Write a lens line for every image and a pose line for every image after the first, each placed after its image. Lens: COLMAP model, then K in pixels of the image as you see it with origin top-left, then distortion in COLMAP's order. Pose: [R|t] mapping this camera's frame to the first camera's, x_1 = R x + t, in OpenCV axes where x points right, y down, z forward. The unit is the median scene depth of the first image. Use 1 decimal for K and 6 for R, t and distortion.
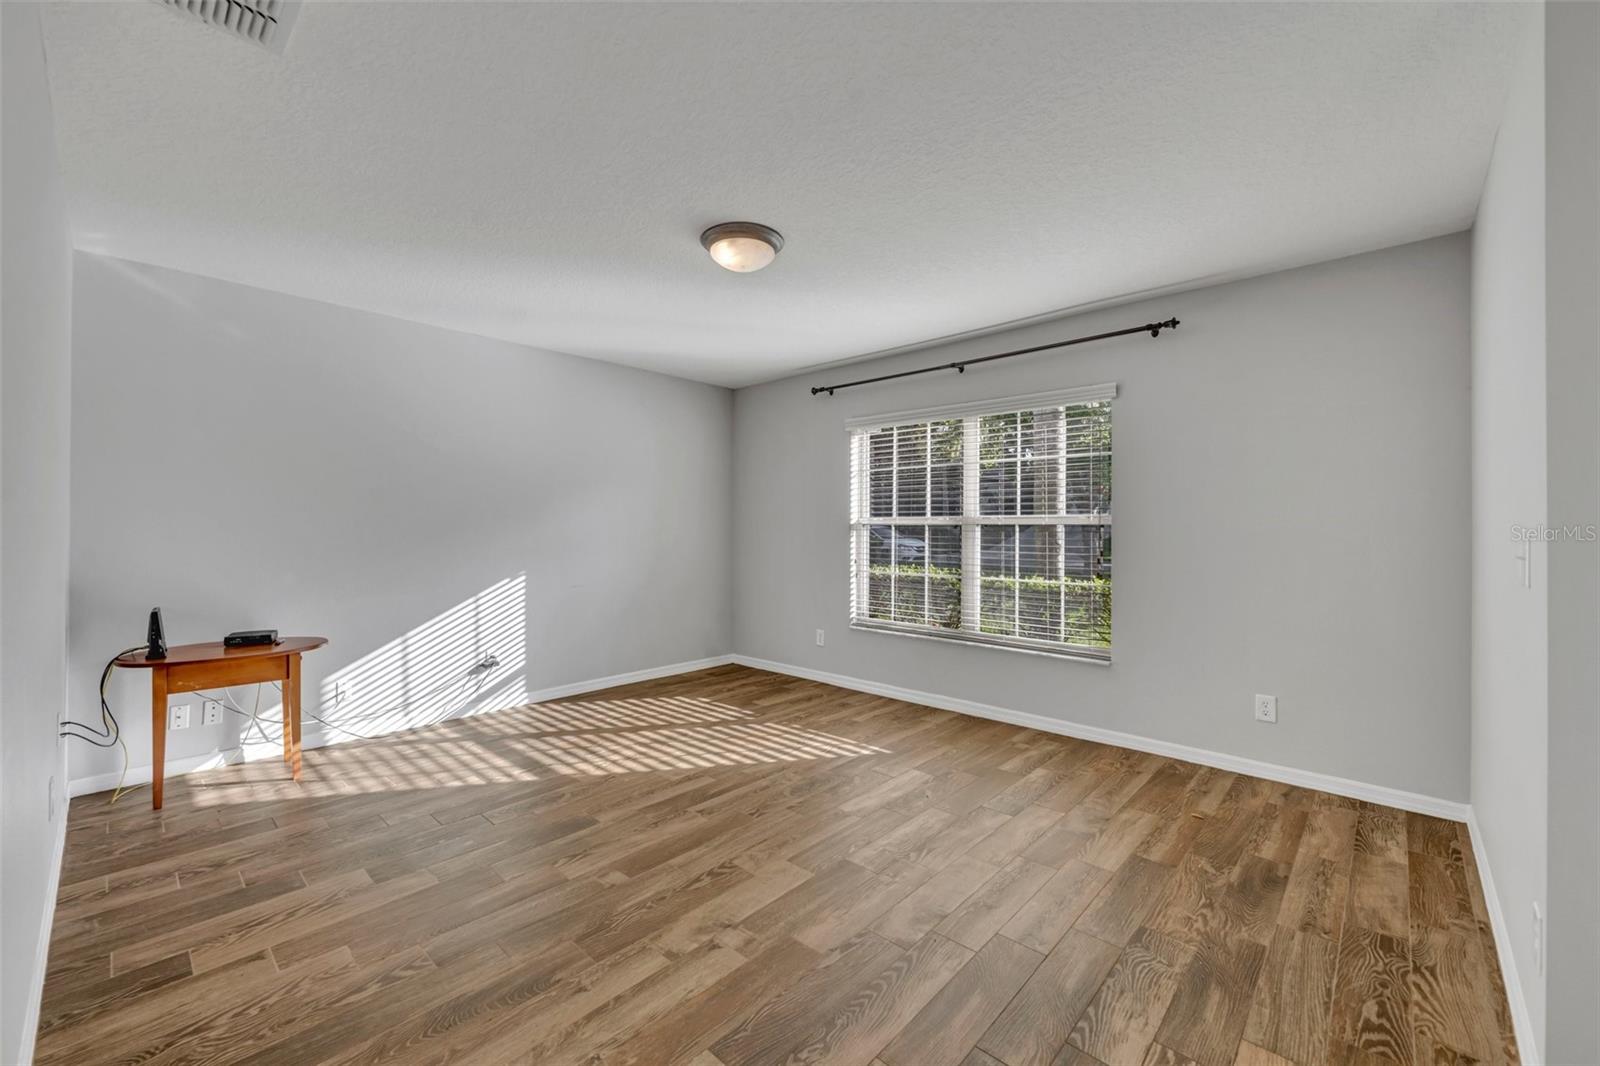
lens RADIAL K [[639.2, 0, 798.9], [0, 639.2, 530.9], [0, 0, 1]] dist [-0.007780, 0.000087]
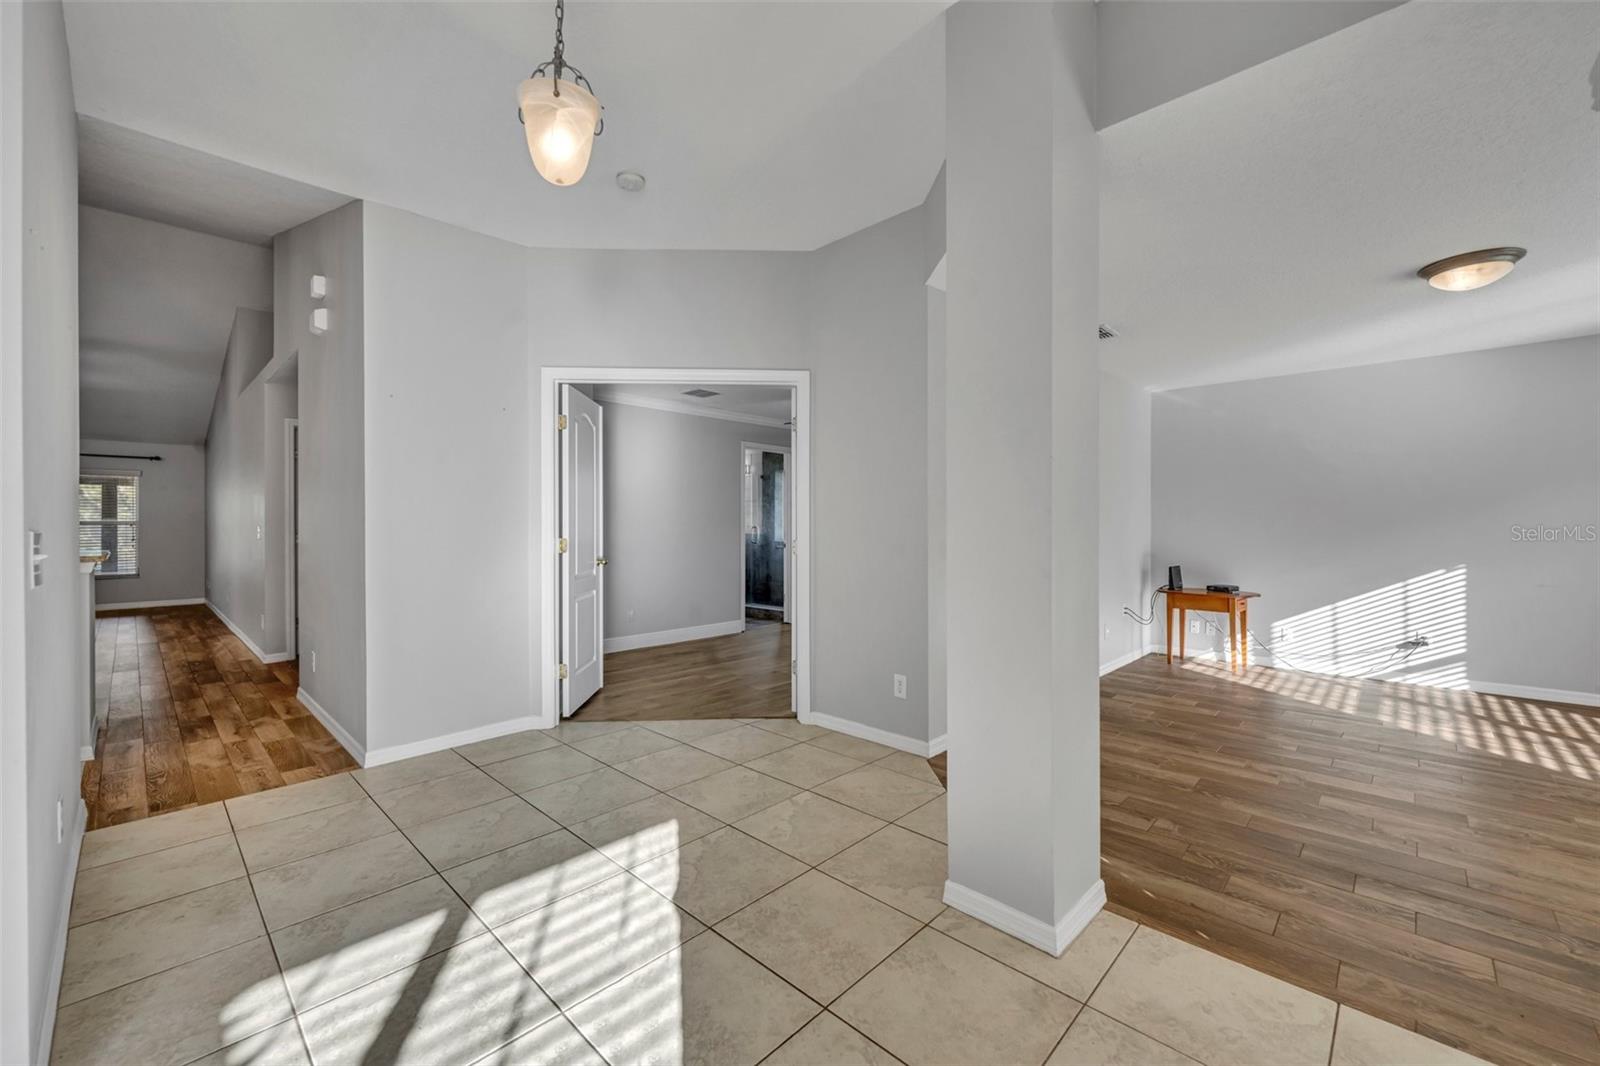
lens RADIAL K [[639.2, 0, 798.9], [0, 639.2, 528.3], [0, 0, 1]] dist [-0.007780, 0.000087]
pose [[-0.013368, 0.005452, -0.999896, 0.869690], [0.000366, 0.999985, 0.005448, -0.003975], [0.999911, -0.000294, -0.013370, -0.126857]]
